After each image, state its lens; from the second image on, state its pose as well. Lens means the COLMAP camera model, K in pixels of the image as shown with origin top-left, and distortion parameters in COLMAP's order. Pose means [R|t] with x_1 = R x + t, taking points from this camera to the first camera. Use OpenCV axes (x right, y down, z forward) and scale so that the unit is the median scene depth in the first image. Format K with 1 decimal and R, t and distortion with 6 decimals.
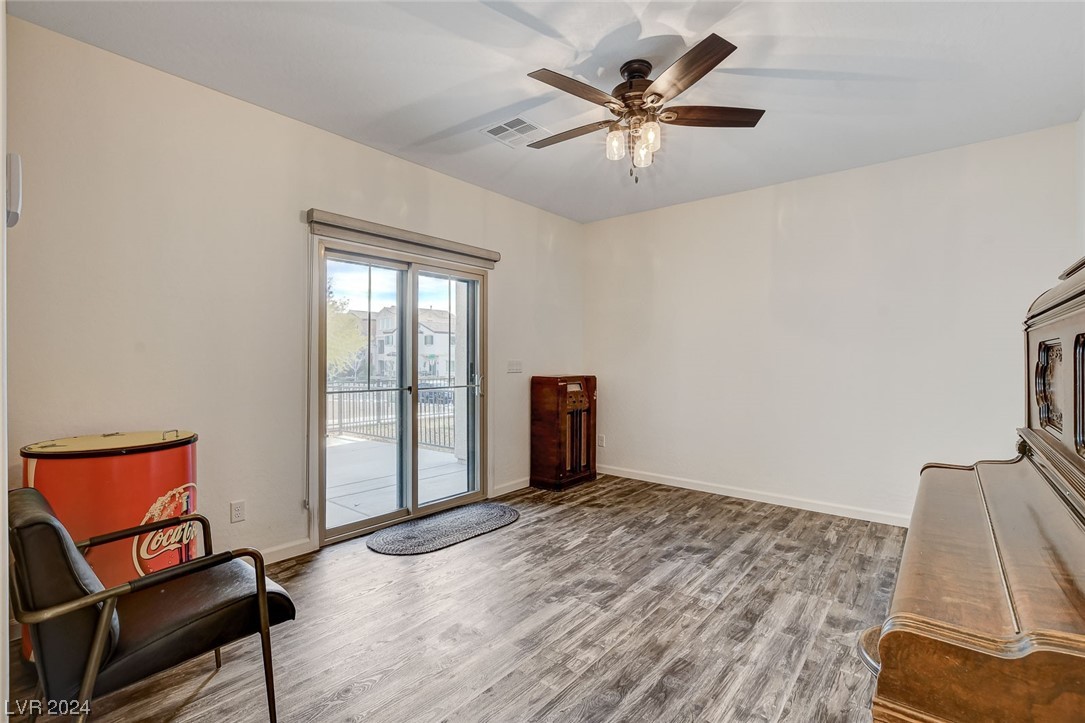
lens RADIAL K [[487.2, 0, 542.4], [0, 487.2, 351.3], [0, 0, 1]] dist [-0.014716, 0.000072]
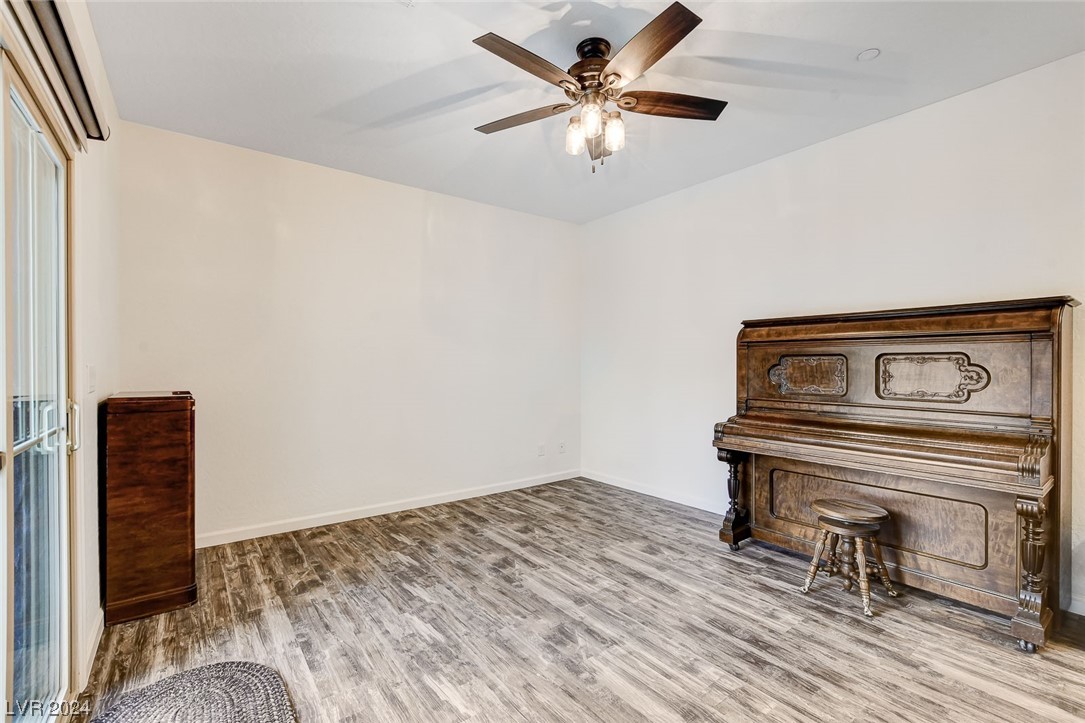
lens RADIAL K [[476.9, 0, 540.5], [0, 476.9, 361.6], [0, 0, 1]] dist [-0.016241, 0.000130]
pose [[0.227939, 0.001430, 0.973674, -0.566262], [-0.013914, 0.999902, 0.001789, 0.011110], [-0.973576, -0.013956, 0.227937, 0.711359]]
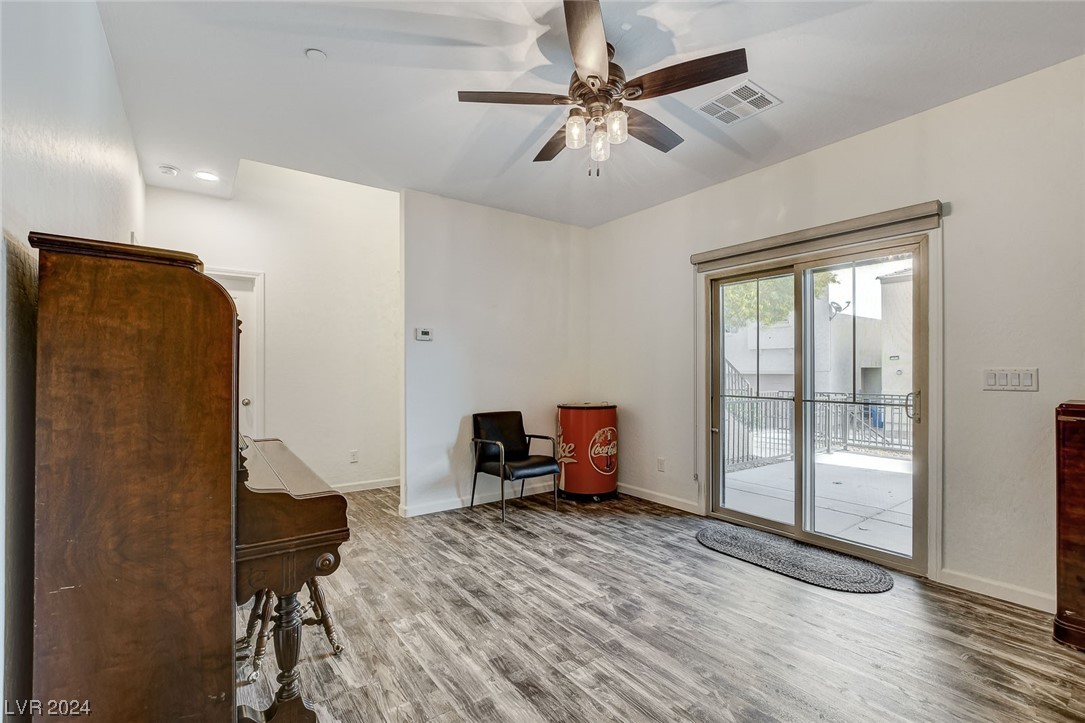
lens RADIAL K [[476.9, 0, 540.5], [0, 476.9, 361.6], [0, 0, 1]] dist [-0.016241, 0.000130]
pose [[-0.247238, -0.017093, -0.968804, 0.869142], [0.016821, 0.999618, -0.021929, 0.017918], [0.968809, -0.021718, -0.246856, 0.889943]]
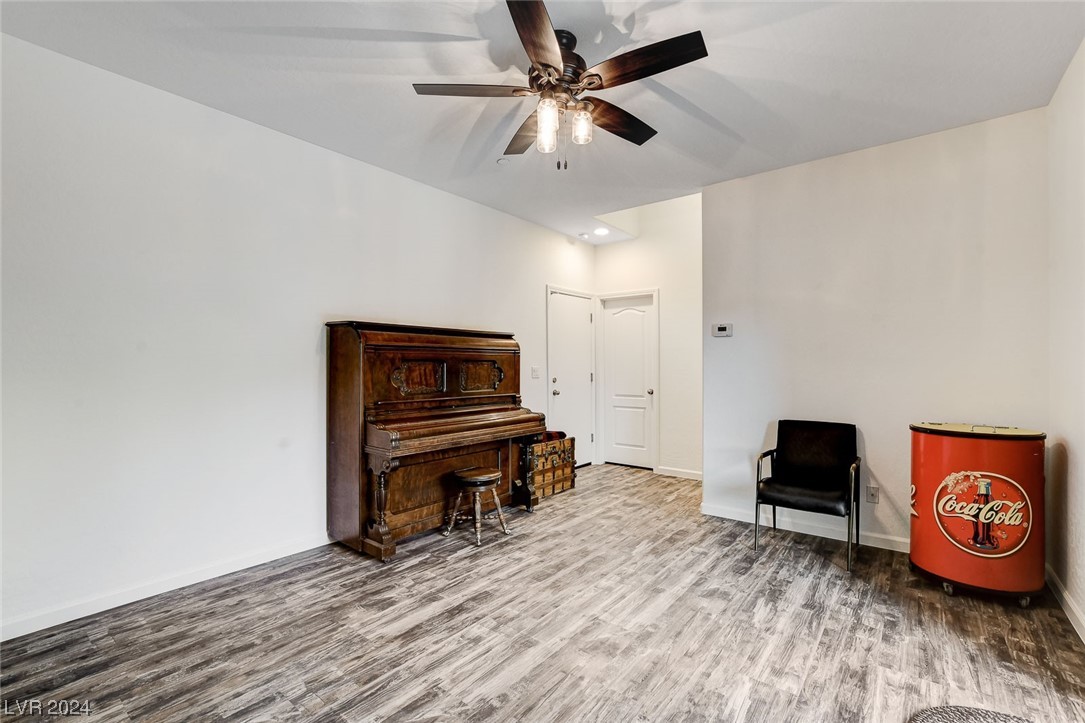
lens RADIAL K [[476.9, 0, 540.5], [0, 476.9, 361.6], [0, 0, 1]] dist [-0.016241, 0.000130]
pose [[-0.999835, -0.000422, -0.018150, 0.193142], [0.000042, 0.999674, -0.025549, 0.023351], [0.018155, -0.025545, -0.999509, 1.492314]]
